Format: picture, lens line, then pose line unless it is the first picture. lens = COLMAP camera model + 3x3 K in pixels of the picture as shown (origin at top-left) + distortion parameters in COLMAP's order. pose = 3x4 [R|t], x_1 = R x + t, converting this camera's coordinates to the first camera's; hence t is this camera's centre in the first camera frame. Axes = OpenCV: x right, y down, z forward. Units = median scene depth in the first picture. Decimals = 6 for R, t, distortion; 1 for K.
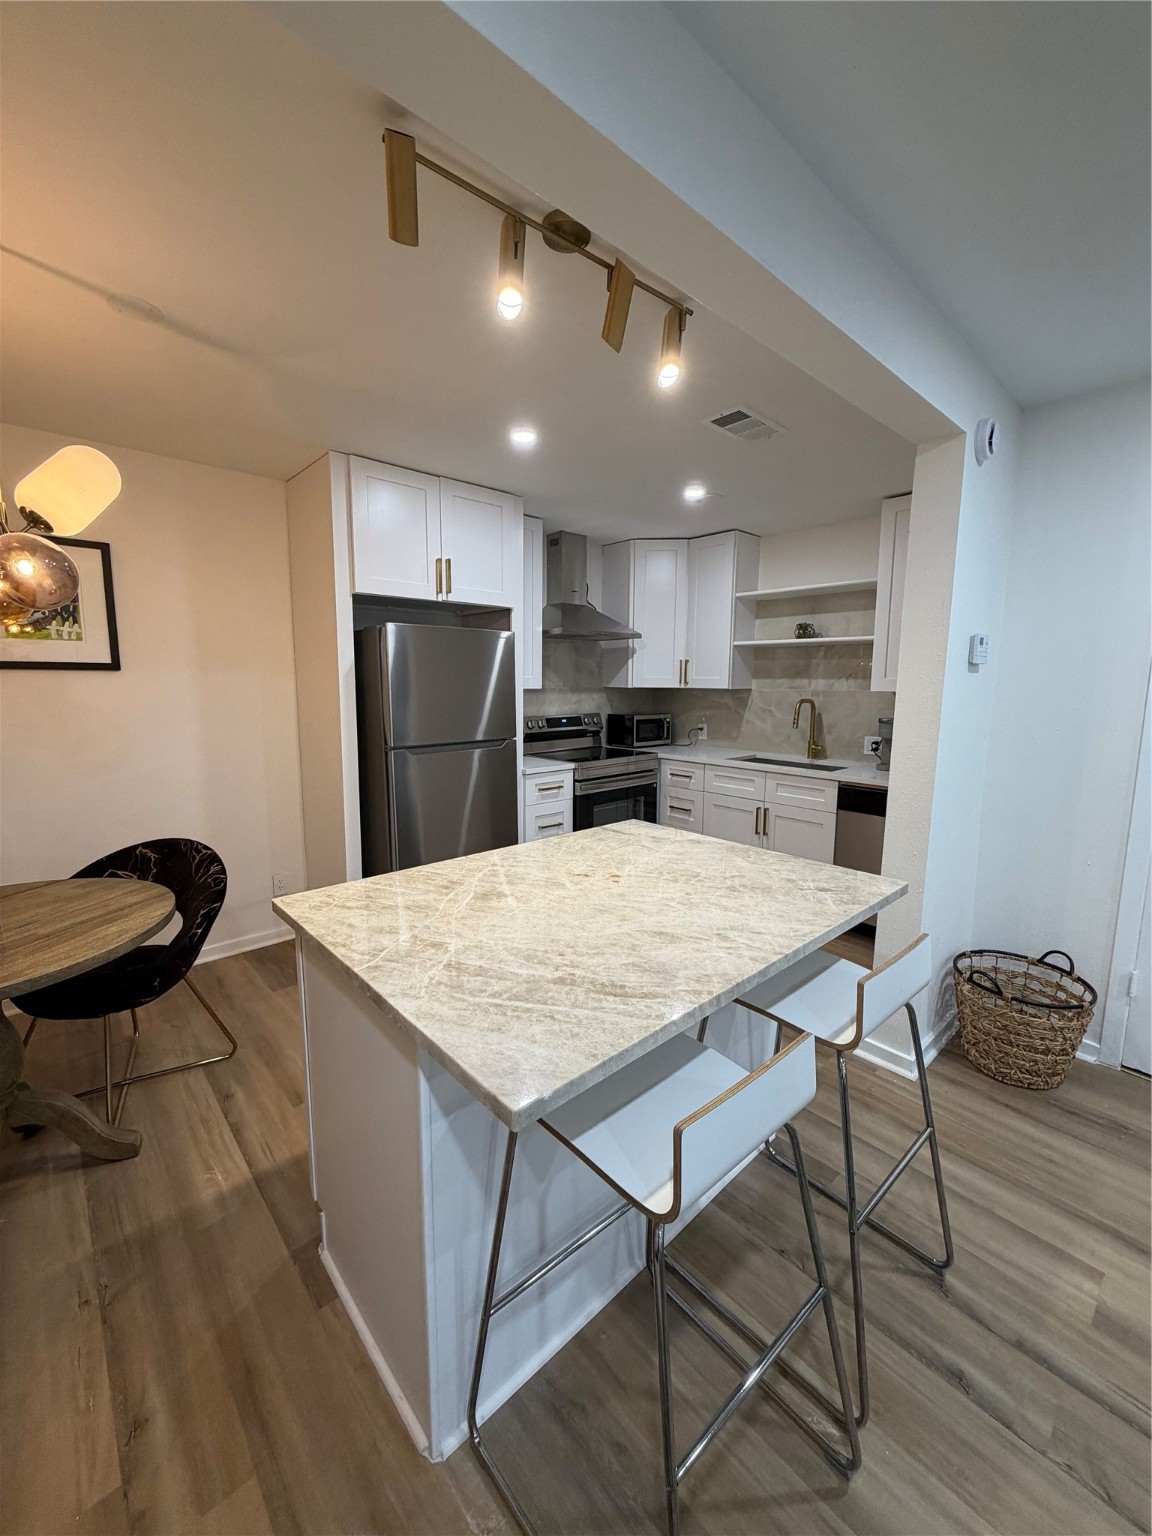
lens RADIAL K [[616.5, 0, 575.4], [0, 616.5, 763.8], [0, 0, 1]] dist [-0.001421, 0.000186]
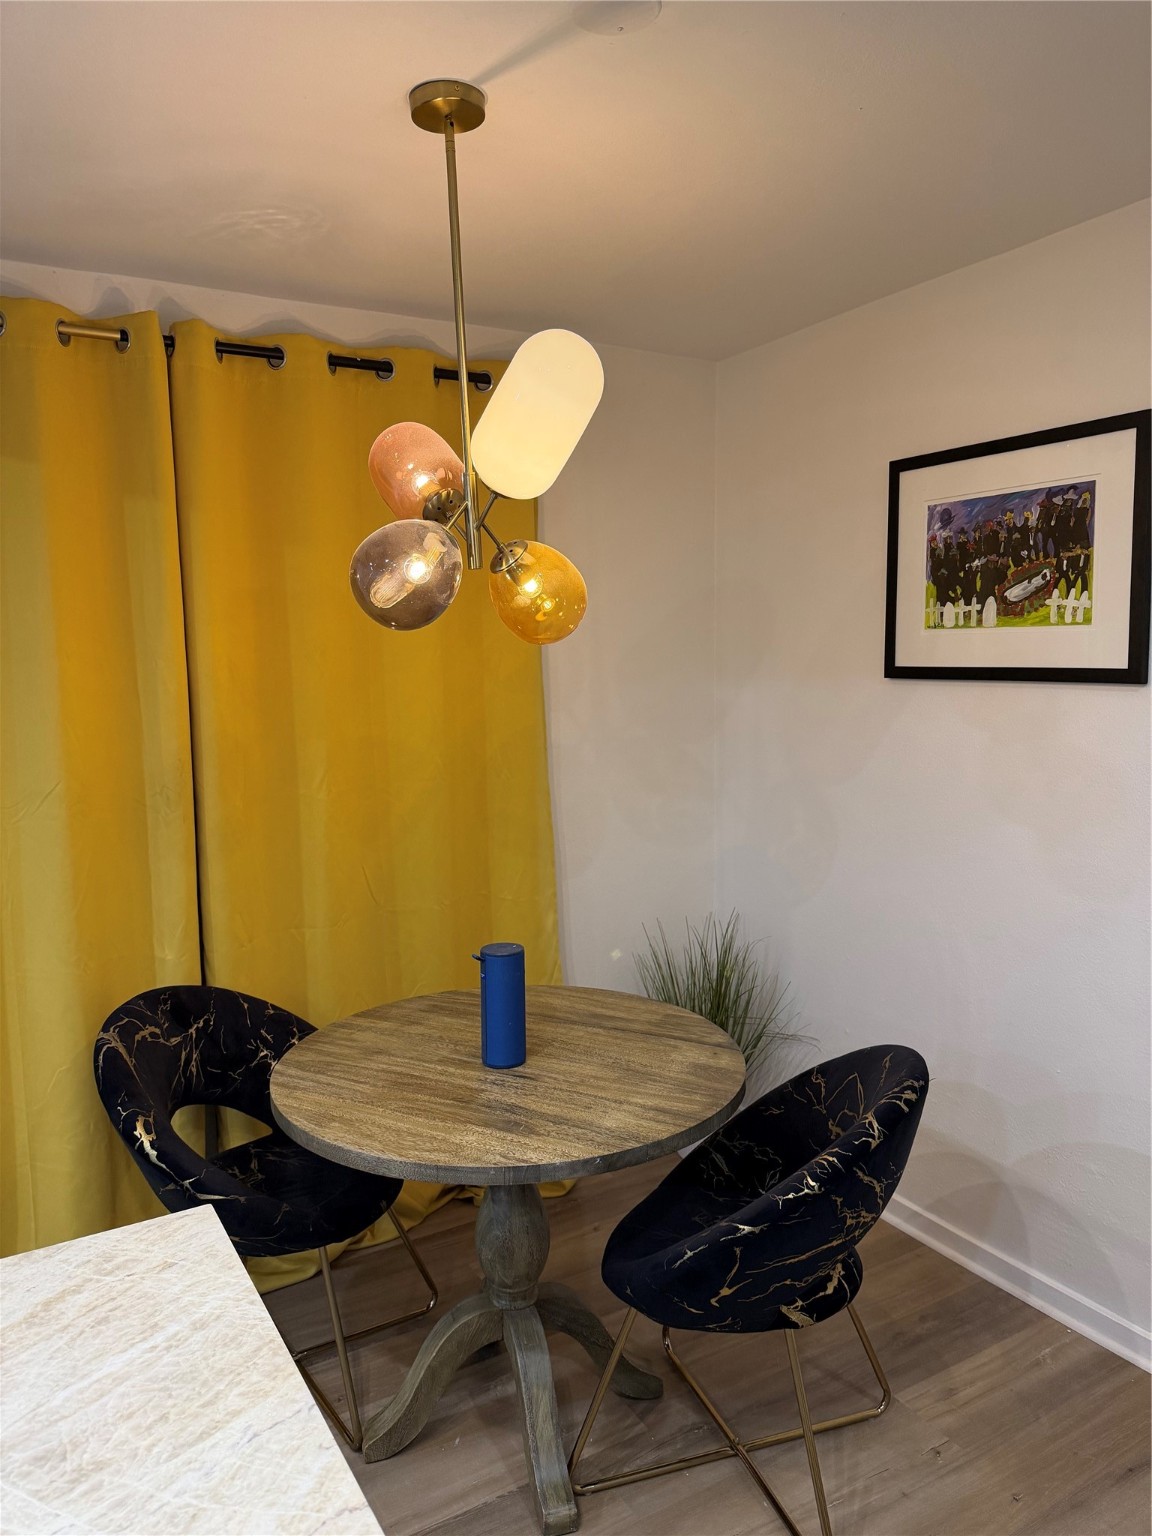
lens RADIAL K [[1065.6, 0, 575.6], [0, 1065.6, 769.0], [0, 0, 1]] dist [0.009829, -0.005864]
pose [[-0.188303, 0.107940, -0.976161, 0.131876], [-0.123629, 0.983430, 0.132592, -0.150060], [0.974299, 0.145650, -0.171839, 0.772079]]
